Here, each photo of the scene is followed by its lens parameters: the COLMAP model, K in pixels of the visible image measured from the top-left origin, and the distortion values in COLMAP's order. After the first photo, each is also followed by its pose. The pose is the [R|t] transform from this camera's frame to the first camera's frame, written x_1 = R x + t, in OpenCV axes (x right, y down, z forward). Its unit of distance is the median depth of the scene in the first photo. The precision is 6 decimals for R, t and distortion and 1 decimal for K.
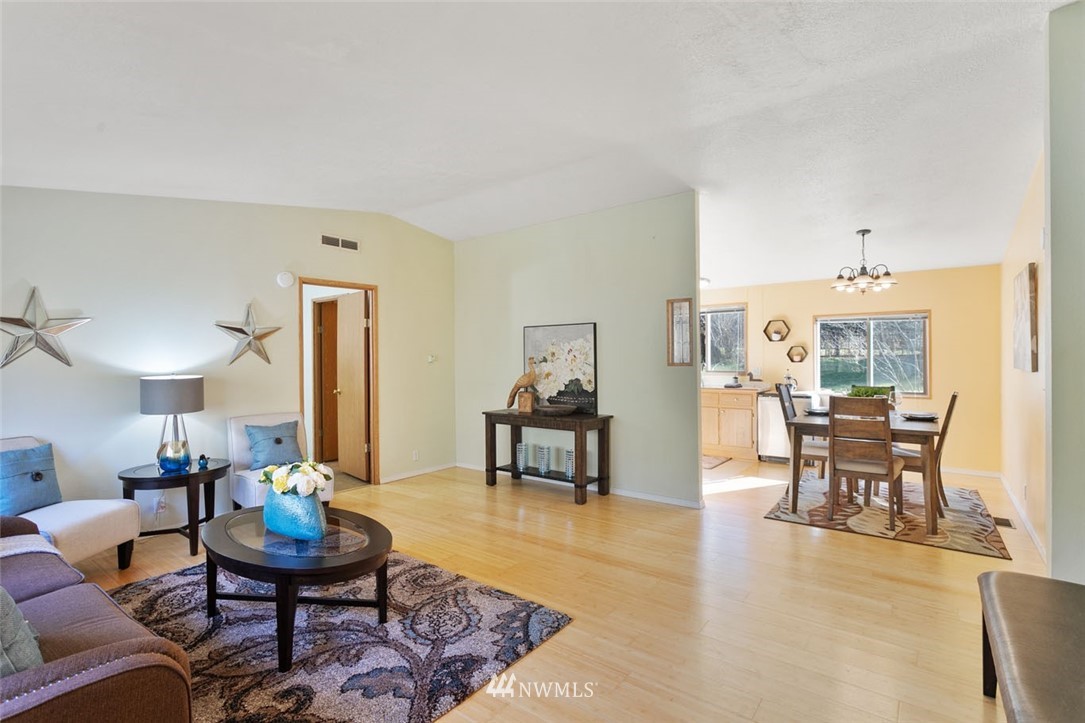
lens RADIAL K [[514.0, 0, 536.4], [0, 514.0, 361.3], [0, 0, 1]] dist [-0.001946, 0.003147]
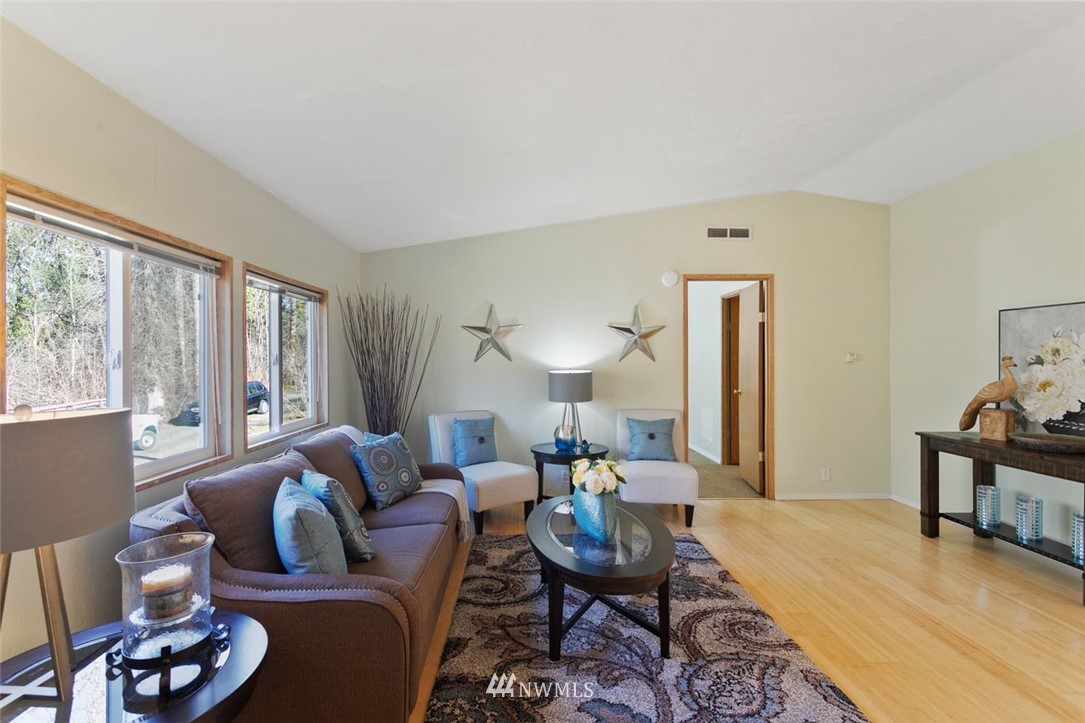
lens RADIAL K [[514.0, 0, 539.7], [0, 514.0, 360.7], [0, 0, 1]] dist [-0.001946, 0.003147]
pose [[0.636021, 0.012229, -0.771575, 0.149194], [-0.010004, 0.999921, 0.007602, -0.002241], [0.771607, 0.002884, 0.636093, 0.171300]]
